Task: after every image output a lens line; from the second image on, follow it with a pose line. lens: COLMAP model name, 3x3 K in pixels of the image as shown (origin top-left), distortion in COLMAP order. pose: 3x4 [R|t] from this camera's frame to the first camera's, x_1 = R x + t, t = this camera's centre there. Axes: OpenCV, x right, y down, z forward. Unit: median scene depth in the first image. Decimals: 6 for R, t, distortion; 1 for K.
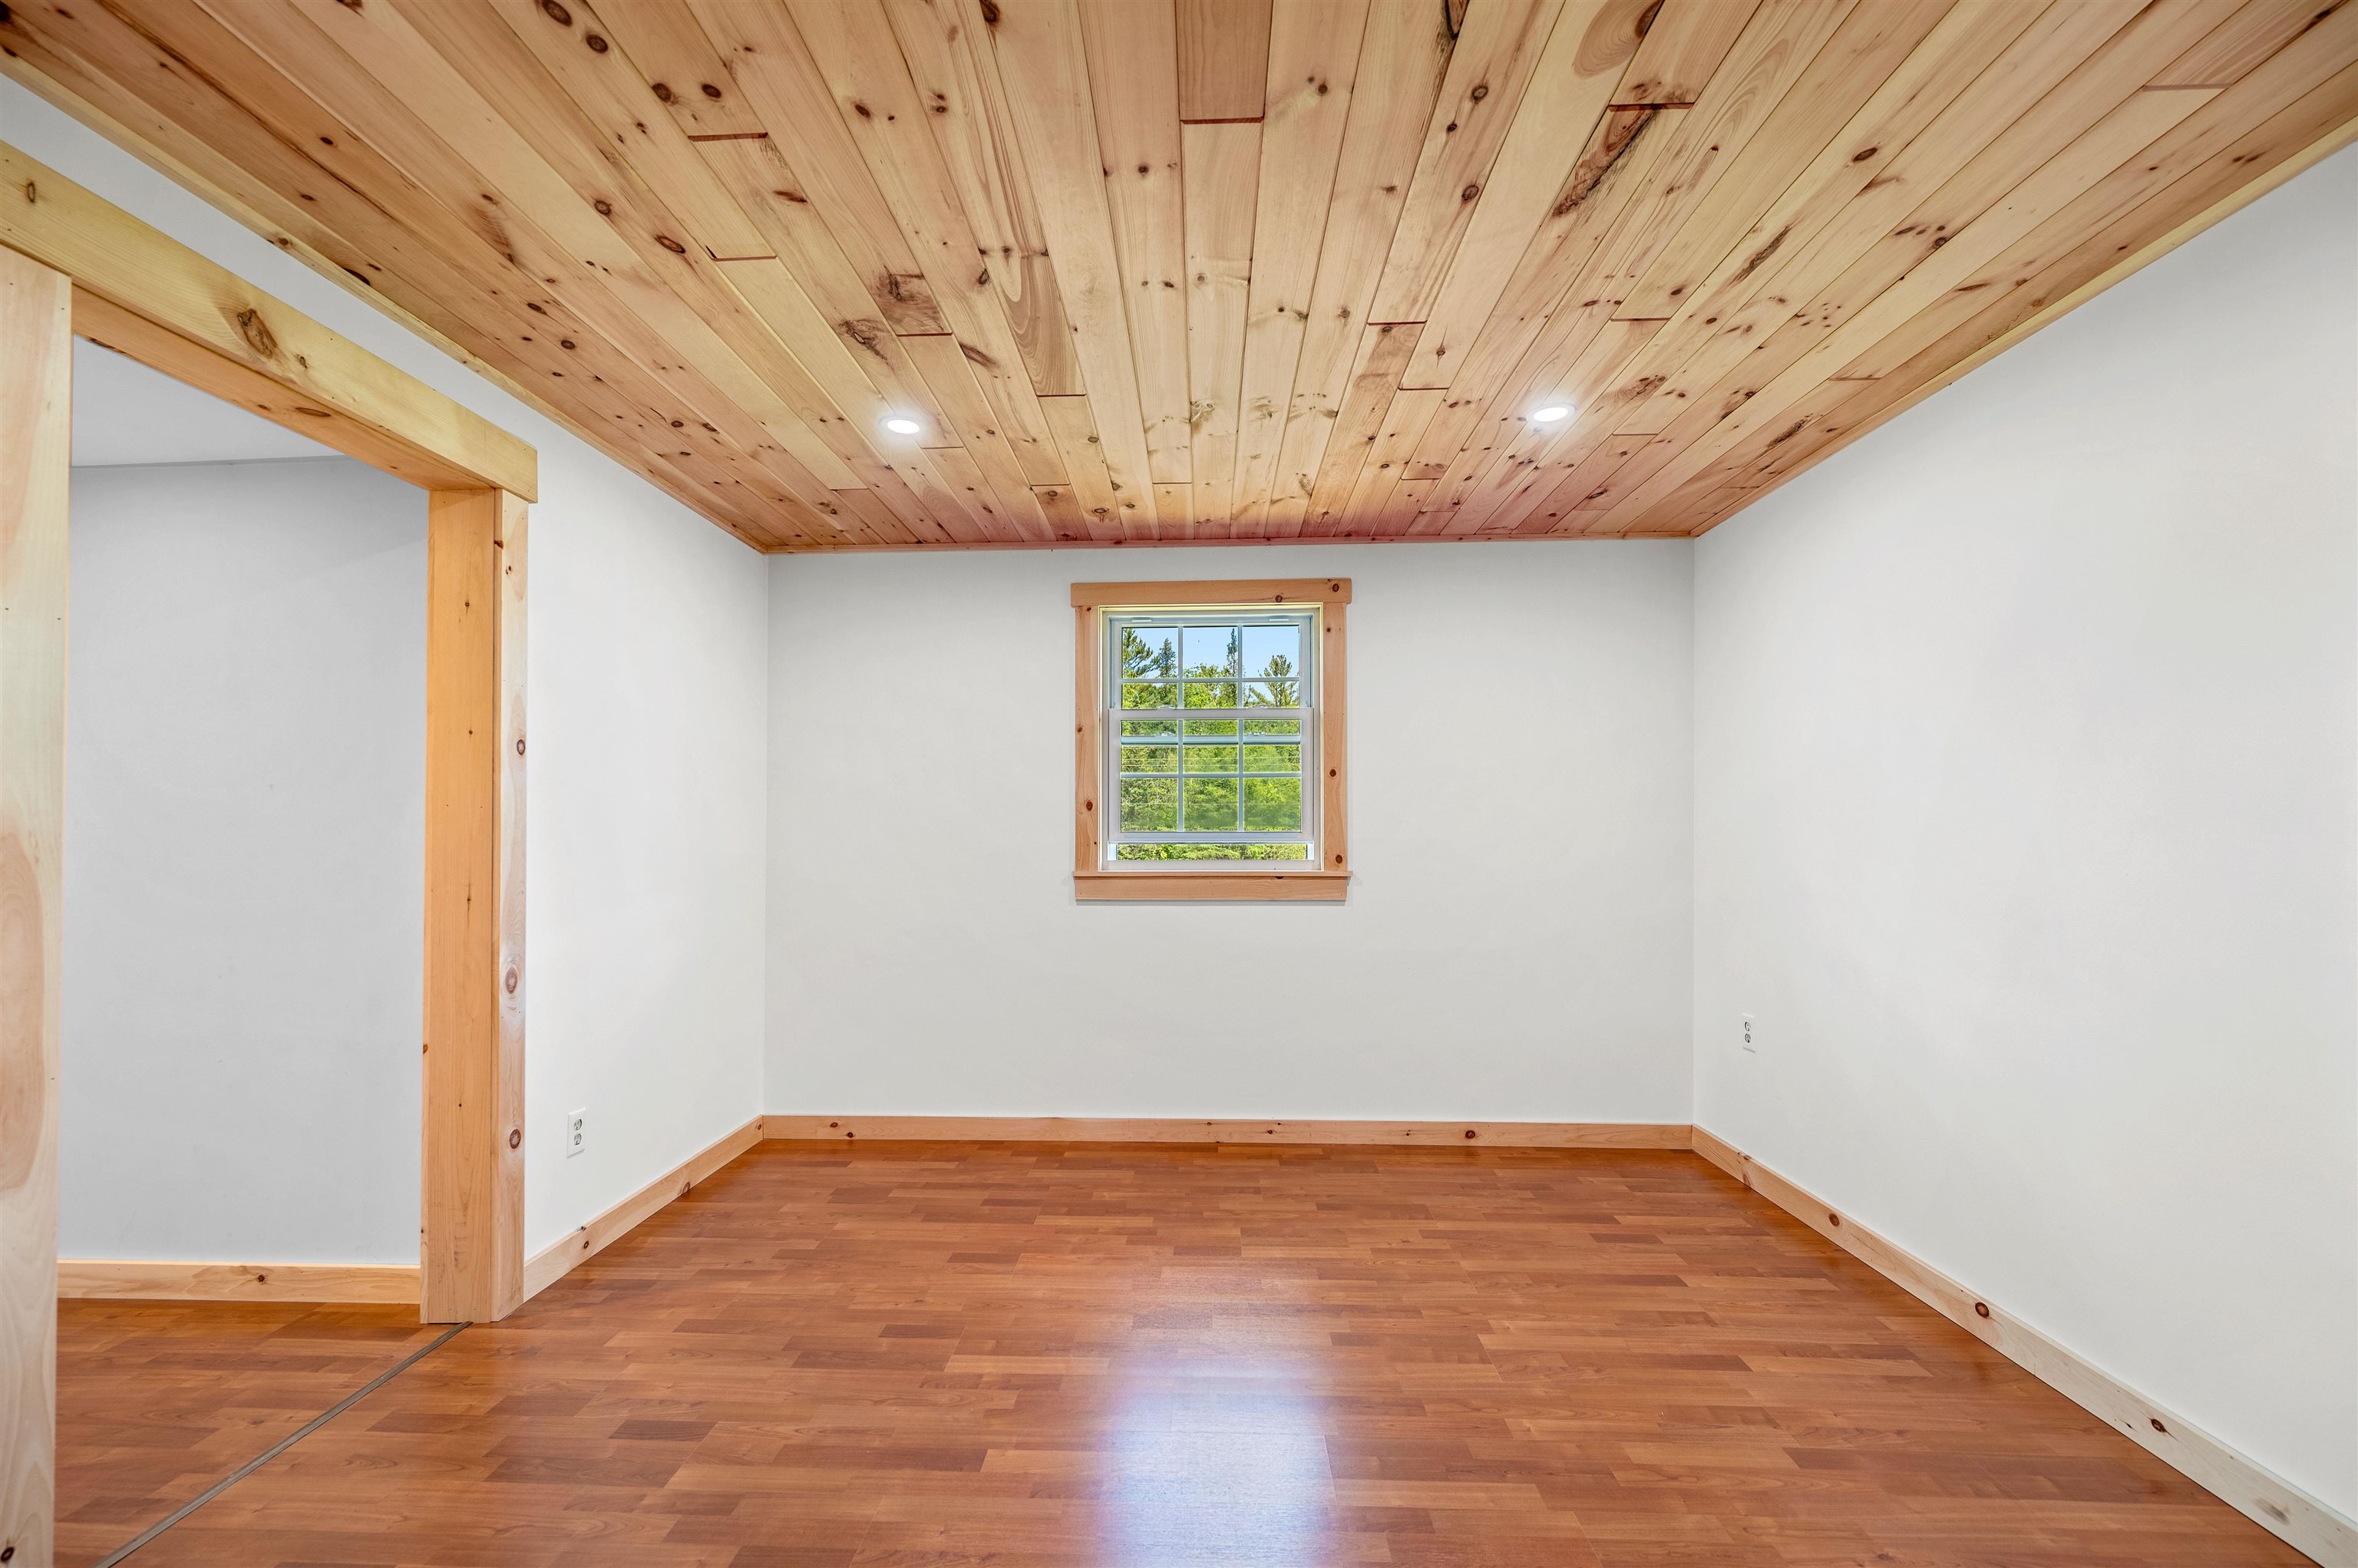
lens RADIAL K [[936.4, 0, 1165.9], [0, 936.4, 827.7], [0, 0, 1]] dist [0.000035, 0.000530]
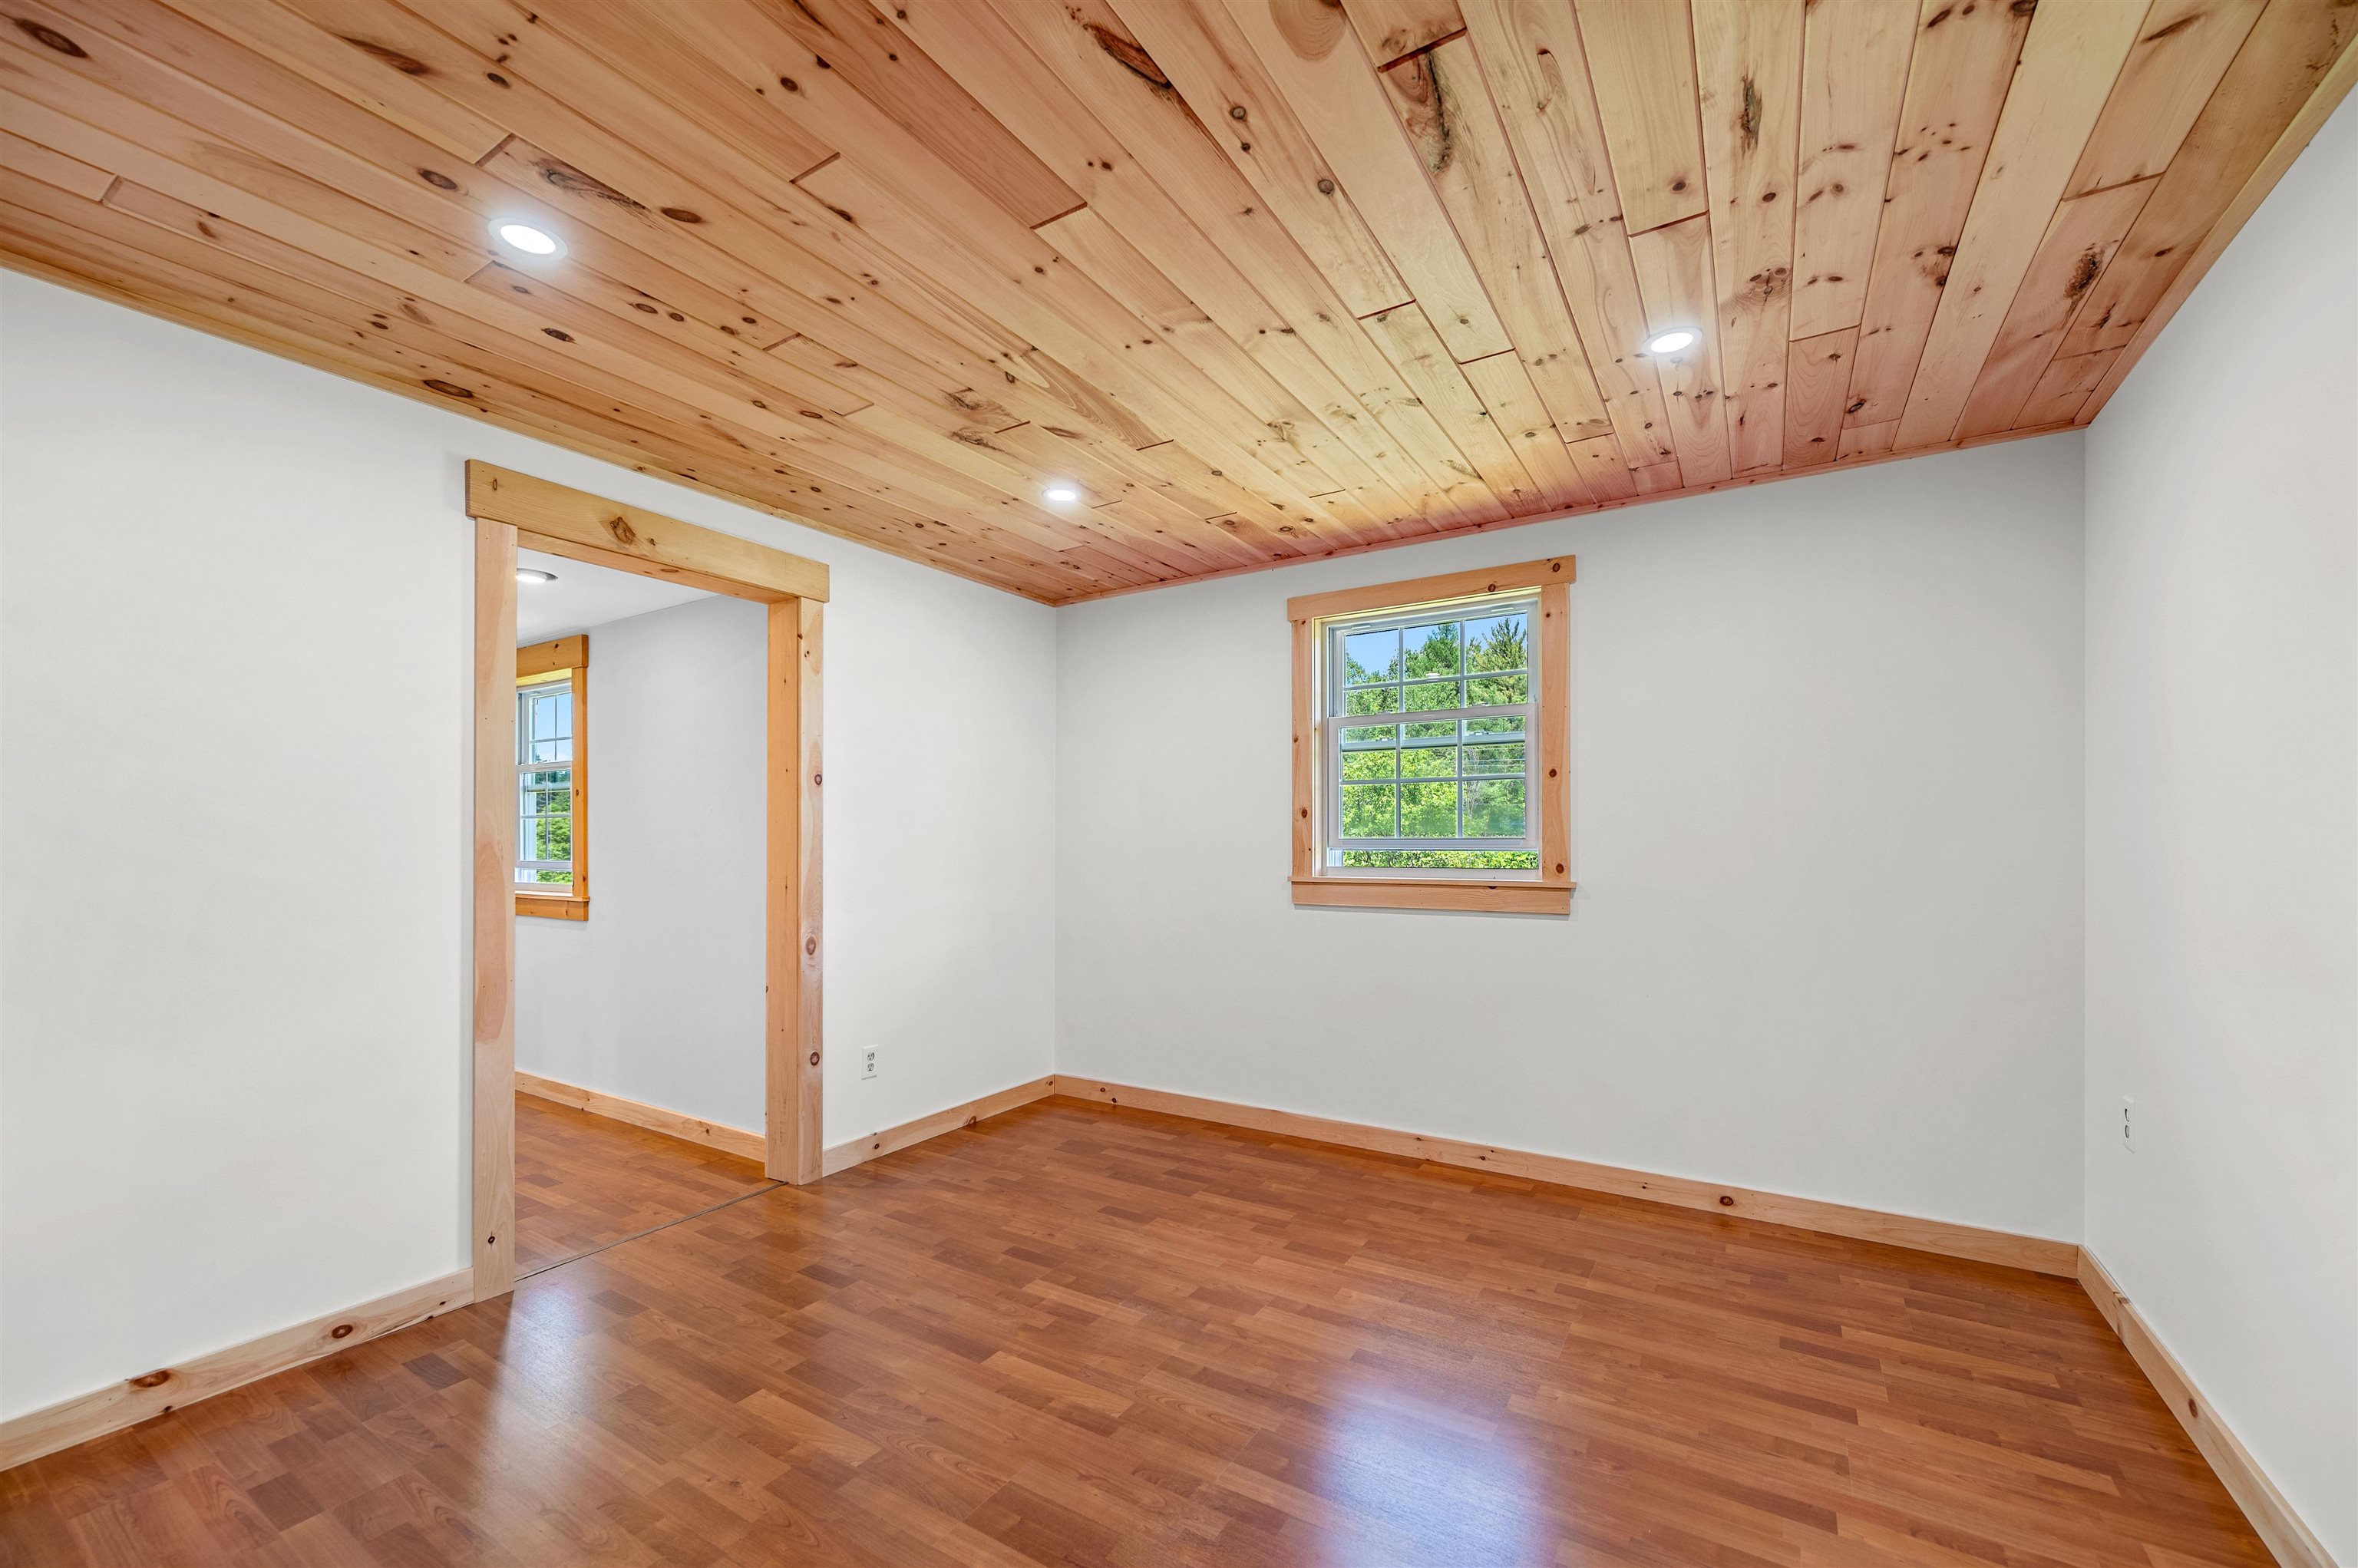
lens RADIAL K [[936.4, 0, 1172.0], [0, 936.4, 836.4], [0, 0, 1]] dist [0.000035, 0.000530]
pose [[0.868673, -0.002036, -0.495381, 0.458876], [0.004497, 0.999983, 0.003775, -0.003677], [0.495365, -0.005507, 0.868668, 0.047259]]
